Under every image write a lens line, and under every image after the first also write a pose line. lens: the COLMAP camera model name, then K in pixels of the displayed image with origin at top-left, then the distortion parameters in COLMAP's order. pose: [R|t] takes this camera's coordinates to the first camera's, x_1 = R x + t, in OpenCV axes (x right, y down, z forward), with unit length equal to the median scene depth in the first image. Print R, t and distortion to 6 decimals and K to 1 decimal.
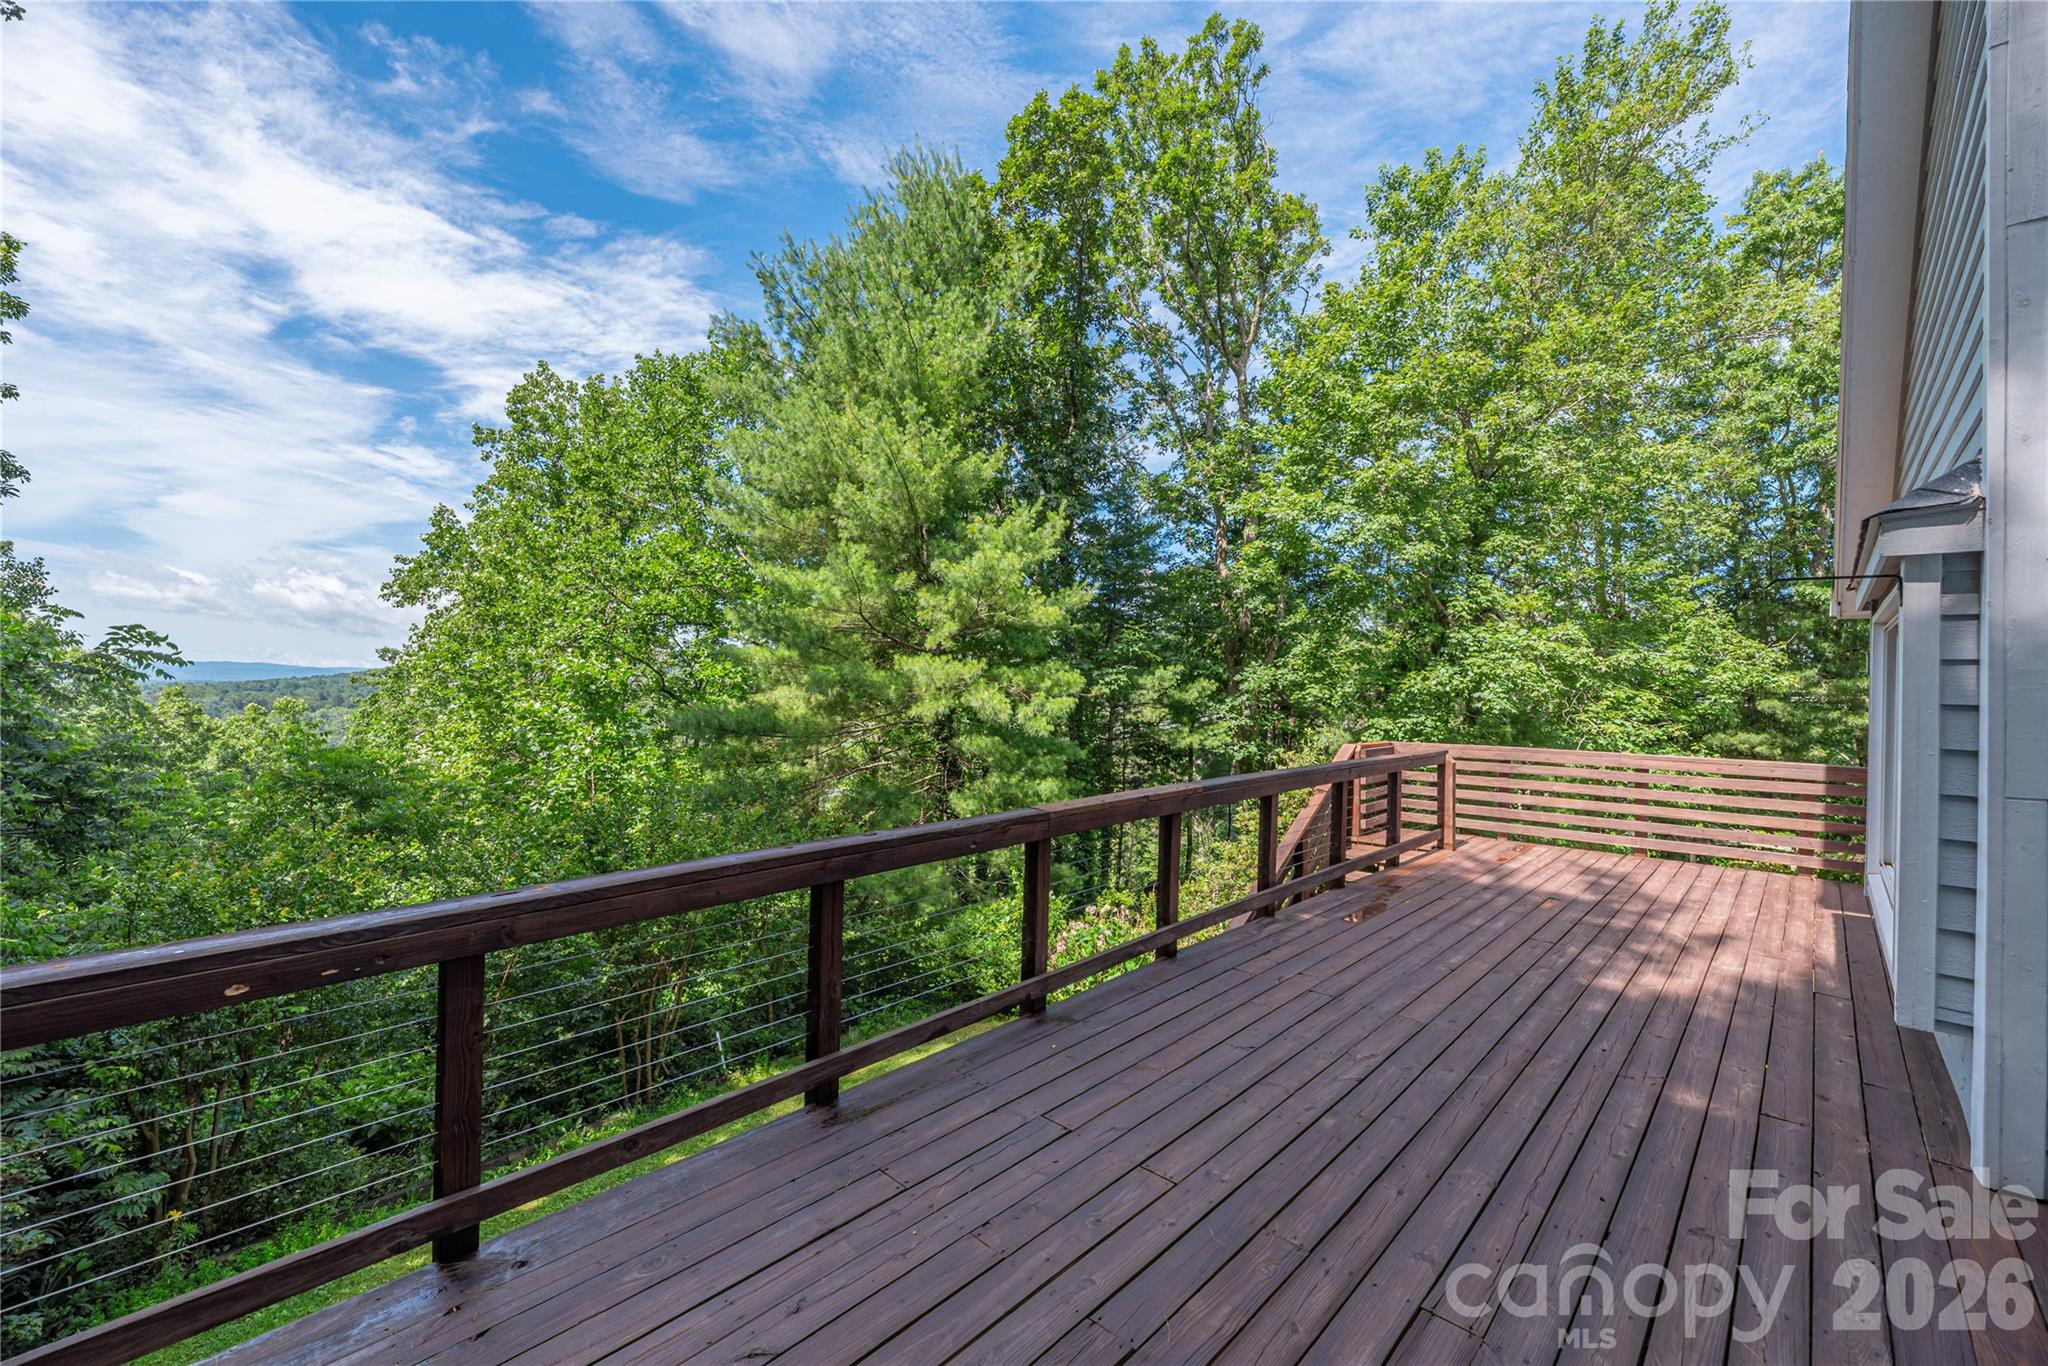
lens RADIAL K [[857.2, 0, 1045.7], [0, 857.2, 705.3], [0, 0, 1]] dist [-0.000577, -0.000067]
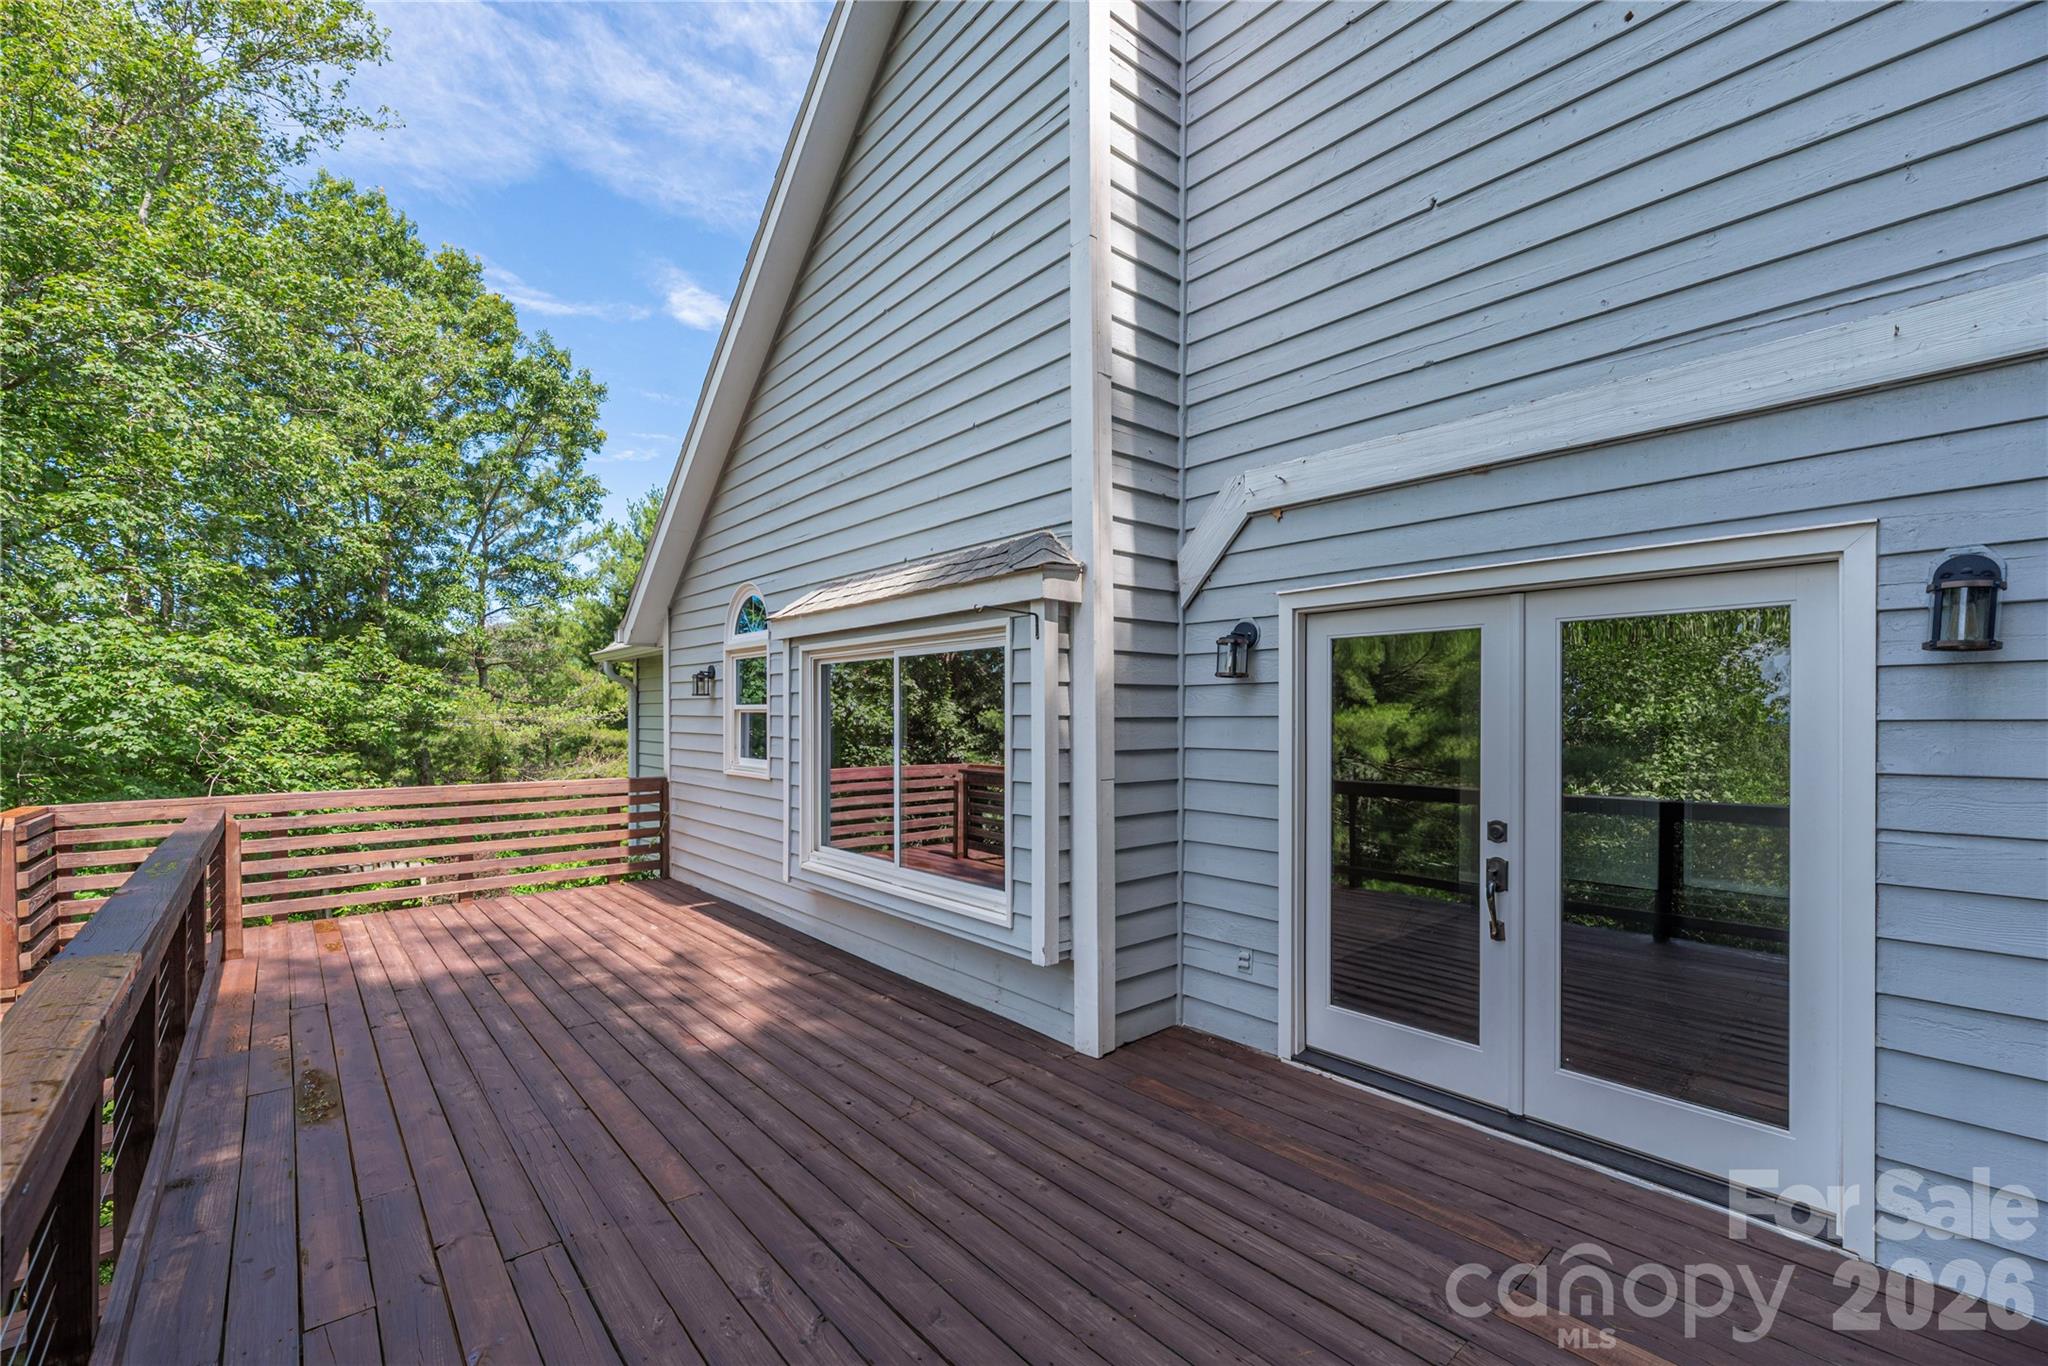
lens RADIAL K [[857.2, 0, 1045.7], [0, 857.2, 705.3], [0, 0, 1]] dist [-0.000577, -0.000067]
pose [[0.107497, 0.000569, 0.994205, -0.188602], [0.026346, 0.999647, -0.003421, -0.005351], [-0.993856, 0.026562, 0.107444, 0.587245]]
